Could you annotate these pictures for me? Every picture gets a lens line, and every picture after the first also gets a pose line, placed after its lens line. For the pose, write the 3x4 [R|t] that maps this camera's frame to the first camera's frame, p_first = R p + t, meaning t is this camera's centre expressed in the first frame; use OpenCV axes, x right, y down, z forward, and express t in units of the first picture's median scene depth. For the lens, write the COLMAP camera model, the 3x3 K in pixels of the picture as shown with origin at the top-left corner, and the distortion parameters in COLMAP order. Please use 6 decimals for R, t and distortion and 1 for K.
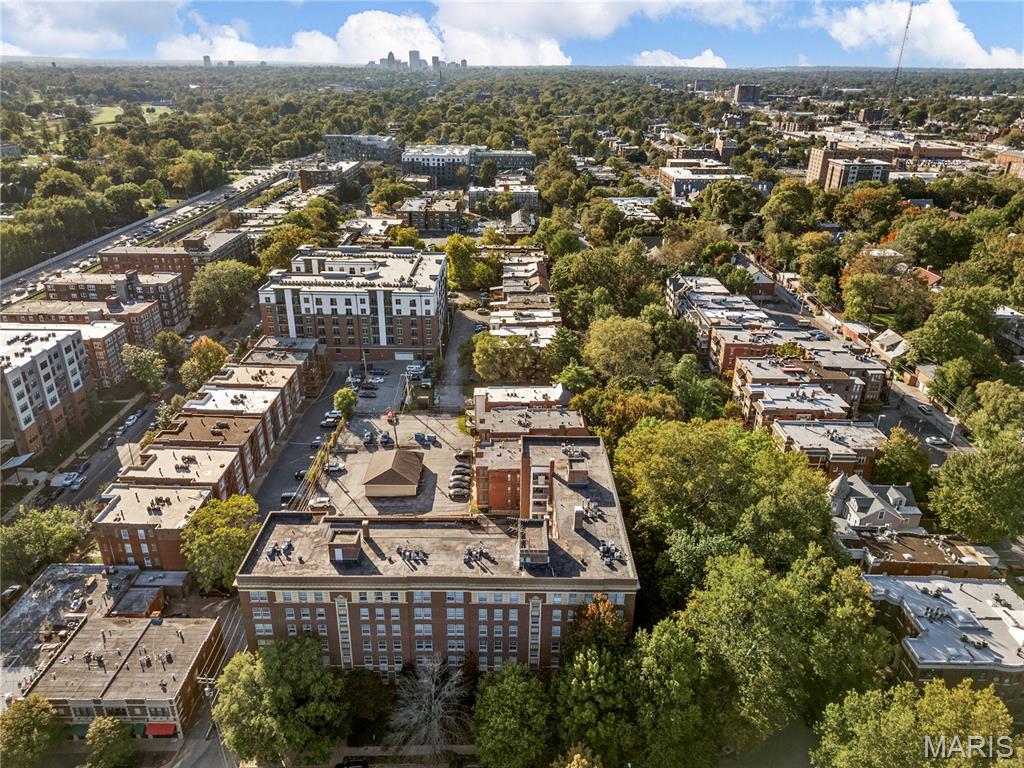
lens RADIAL K [[717.4, 0, 512.0], [0, 717.4, 384.0], [0, 0, 1]] dist [0.074547, -0.068056]
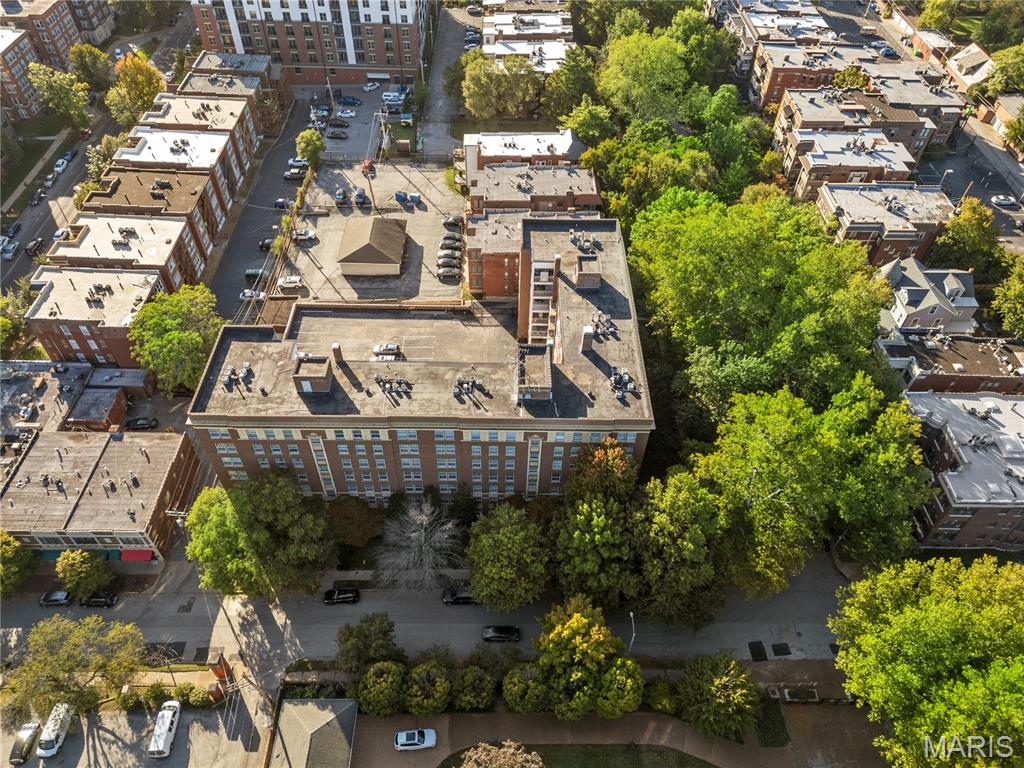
lens RADIAL K [[717.4, 0, 512.0], [0, 717.4, 384.0], [0, 0, 1]] dist [0.074547, -0.068056]
pose [[0.999979, 0.004577, 0.004622, -0.000406], [-0.006037, 0.917647, 0.397351, -0.077651], [-0.002423, -0.397370, 0.917655, 0.155248]]
